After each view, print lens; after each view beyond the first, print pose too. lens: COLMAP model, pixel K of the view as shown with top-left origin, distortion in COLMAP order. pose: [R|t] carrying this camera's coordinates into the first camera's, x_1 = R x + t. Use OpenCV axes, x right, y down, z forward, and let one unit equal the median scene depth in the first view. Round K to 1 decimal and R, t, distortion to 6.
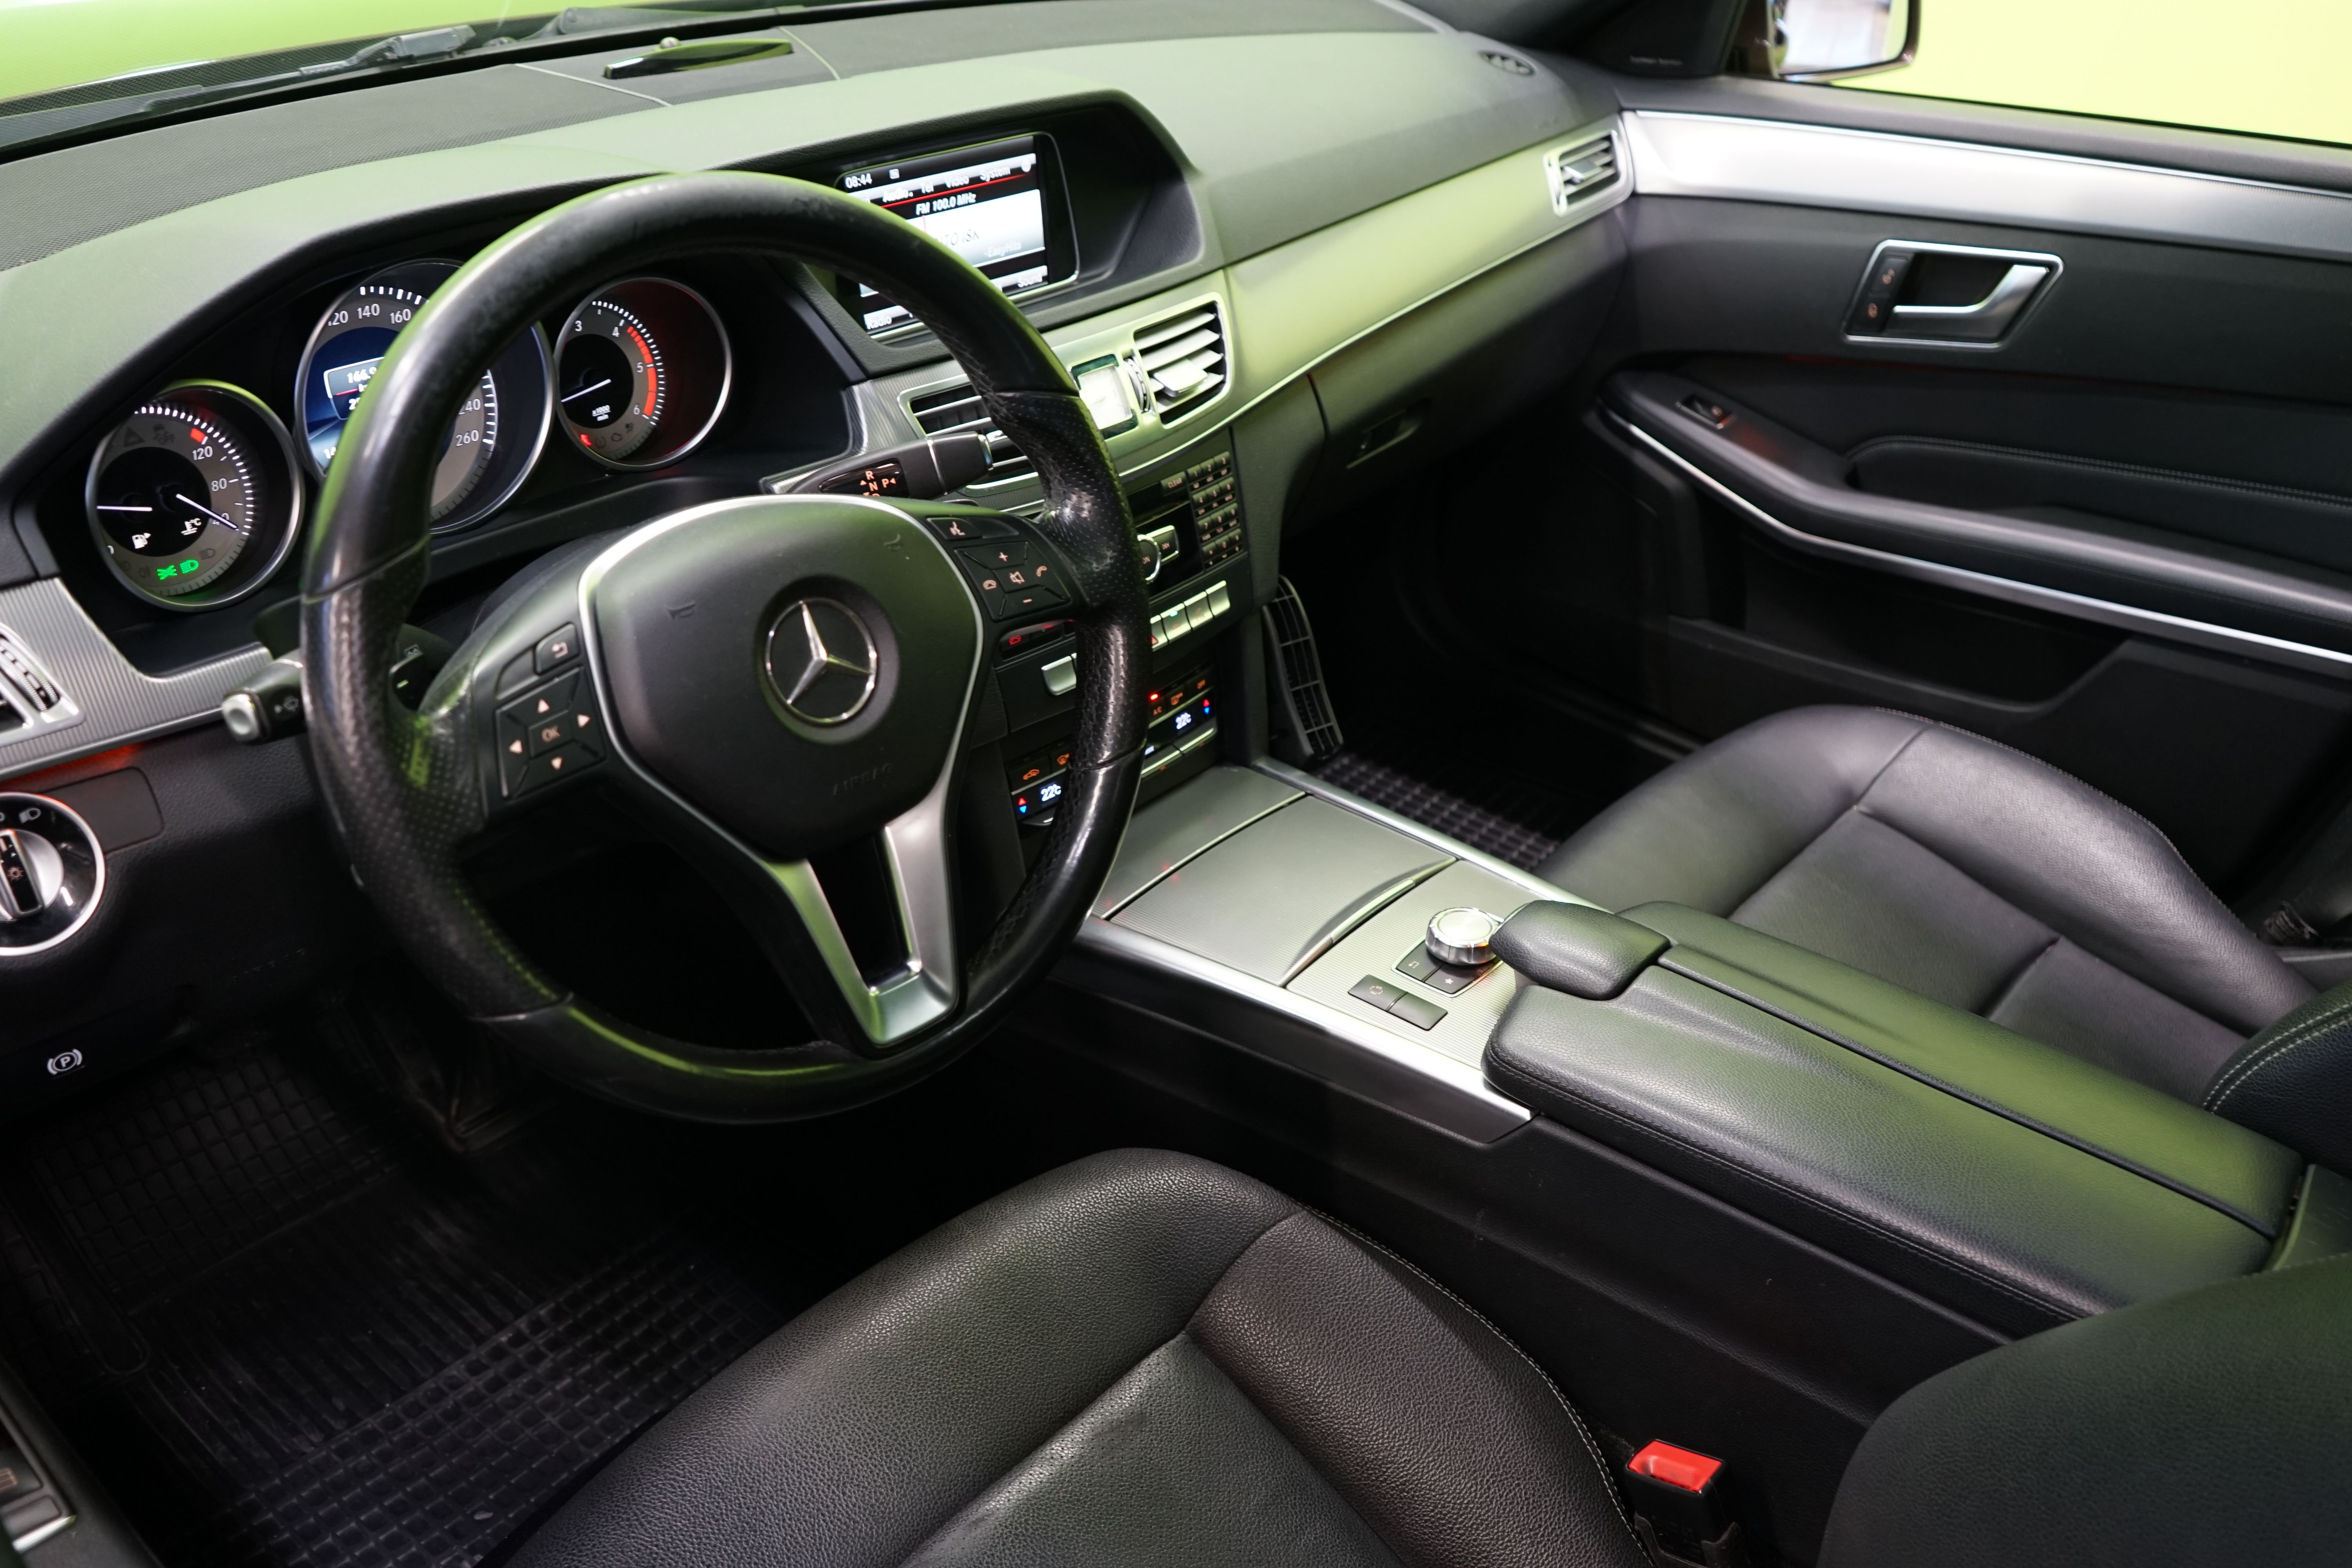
lens RADIAL K [[1830.3, 0, 1181.0], [0, 1830.3, 787.5], [0, 0, 1]] dist [-0.007665, -0.002595]
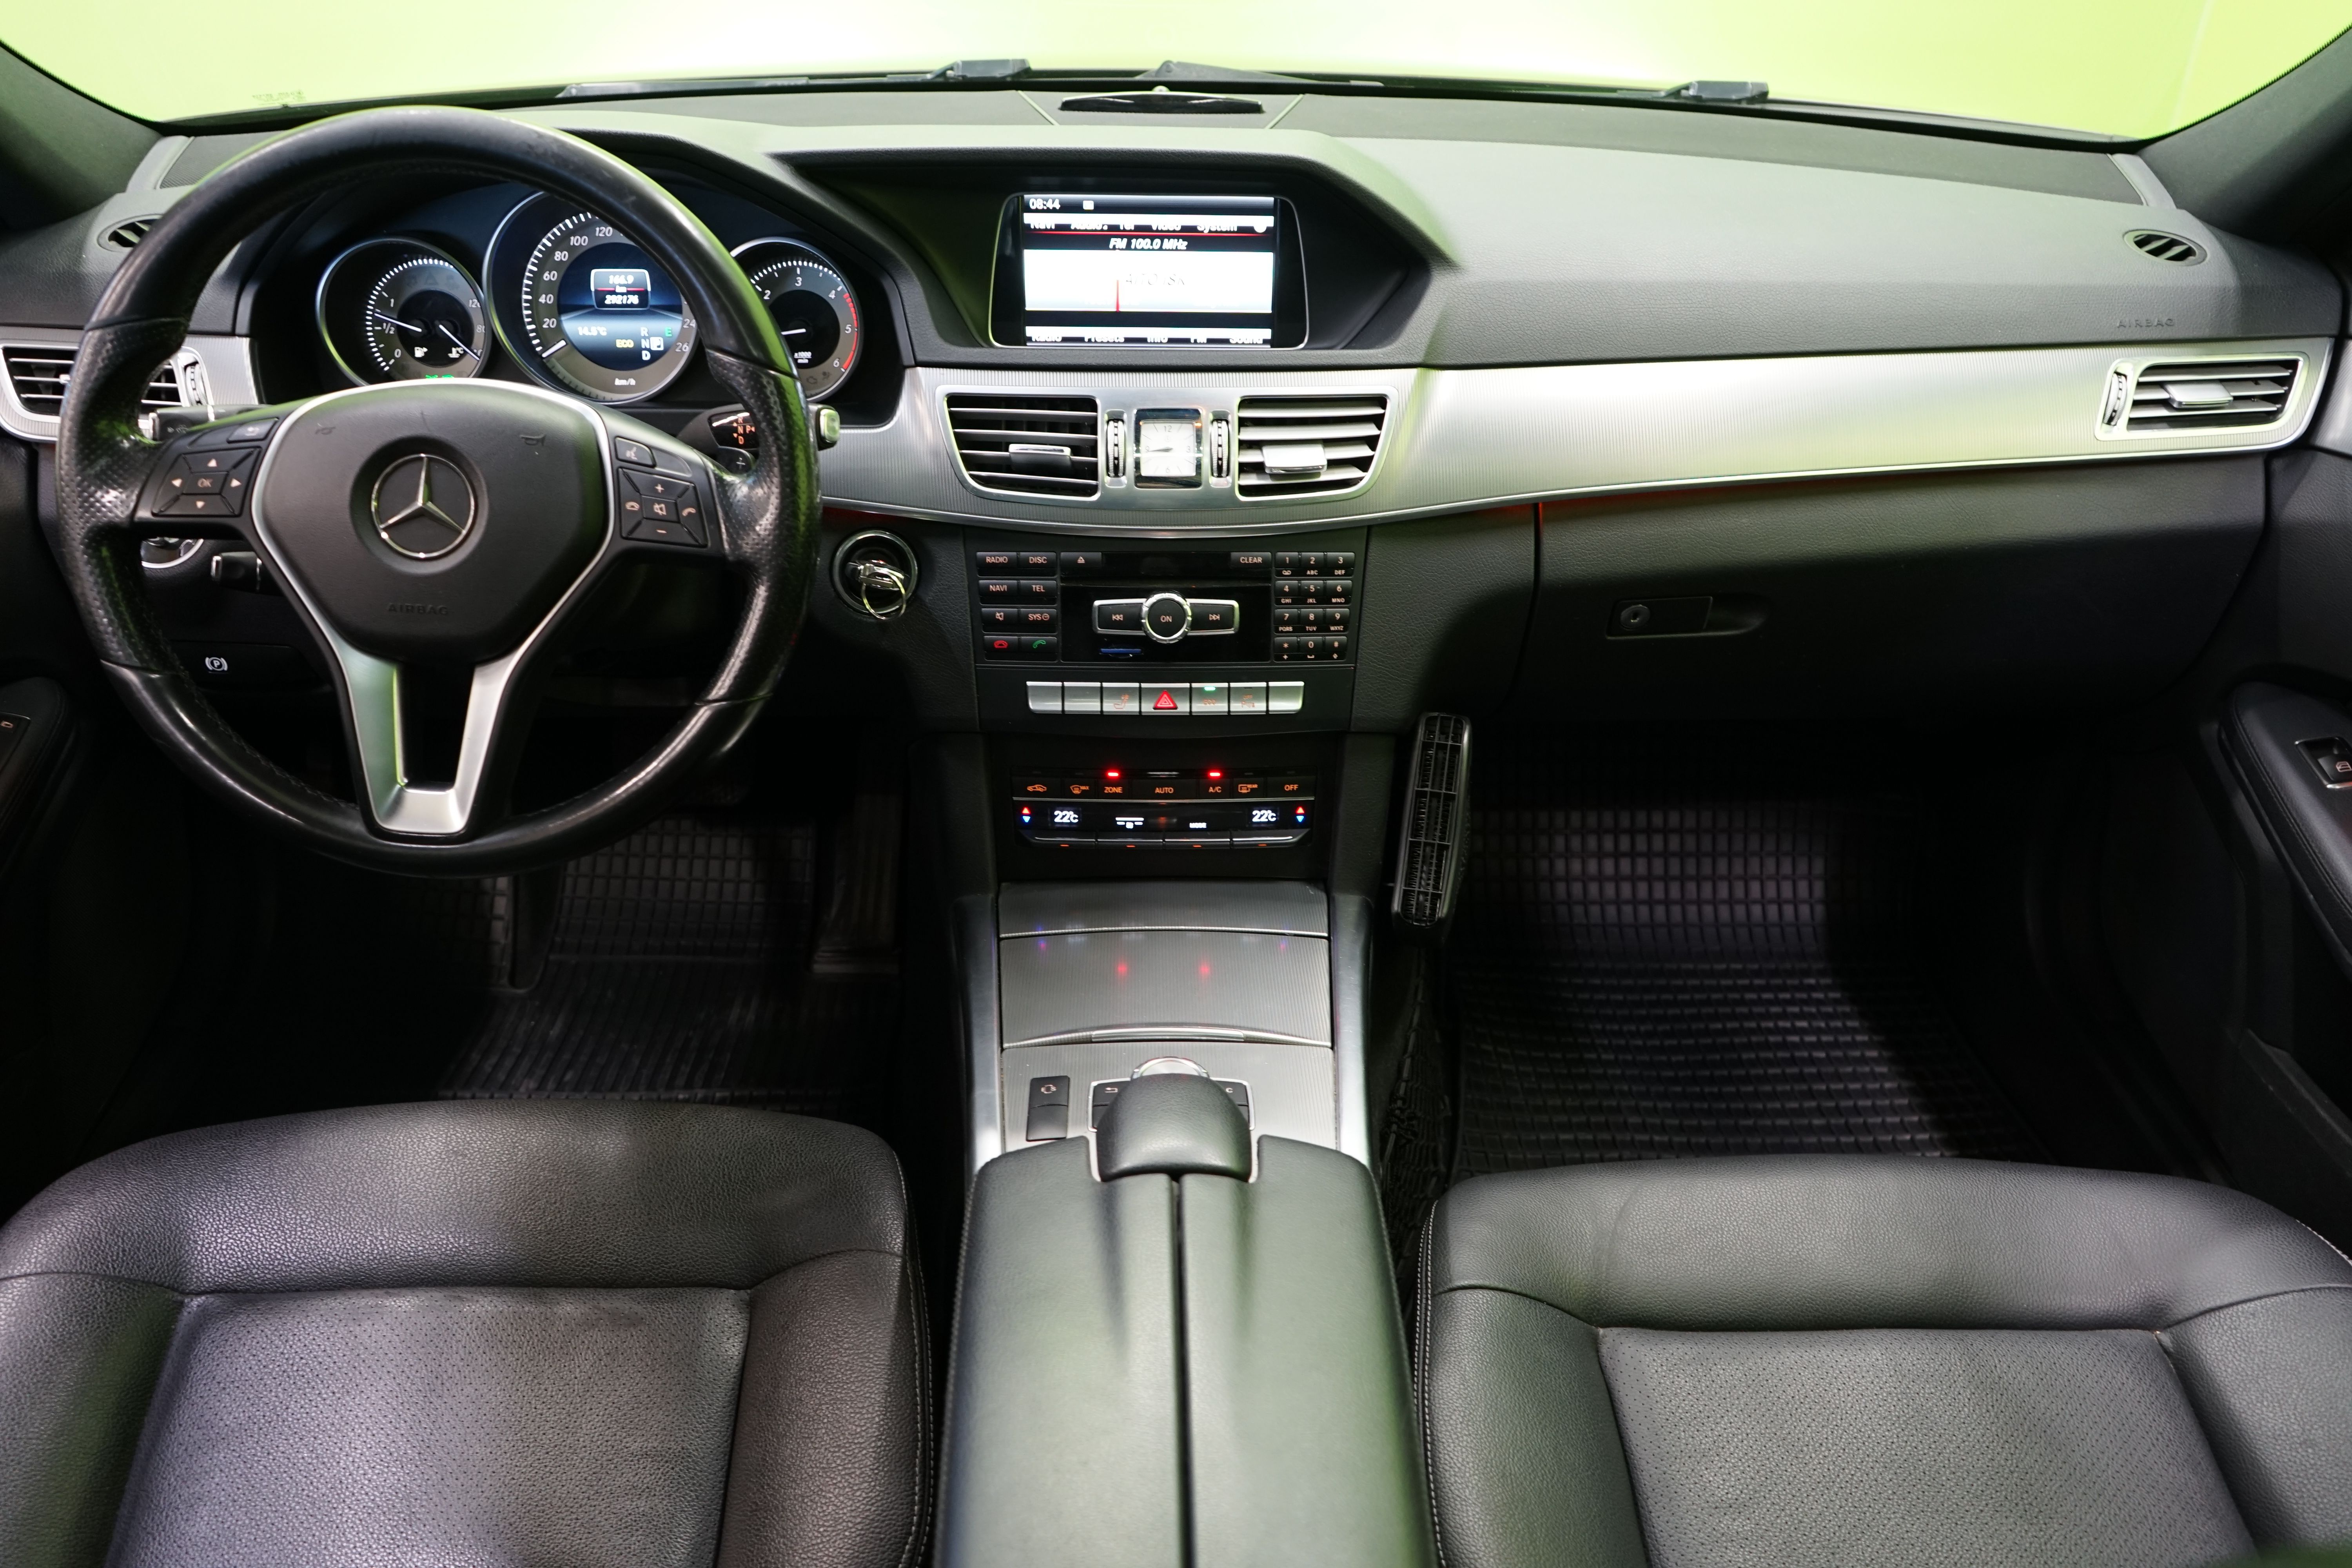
lens RADIAL K [[1830.3, 0, 1180.5], [0, 1830.3, 784.1], [0, 0, 1]] dist [-0.007665, -0.002595]
pose [[0.681882, 0.331625, -0.651967, 0.646988], [-0.380256, 0.922126, 0.071339, -0.114255], [0.624854, 0.199270, 0.754884, 0.279493]]
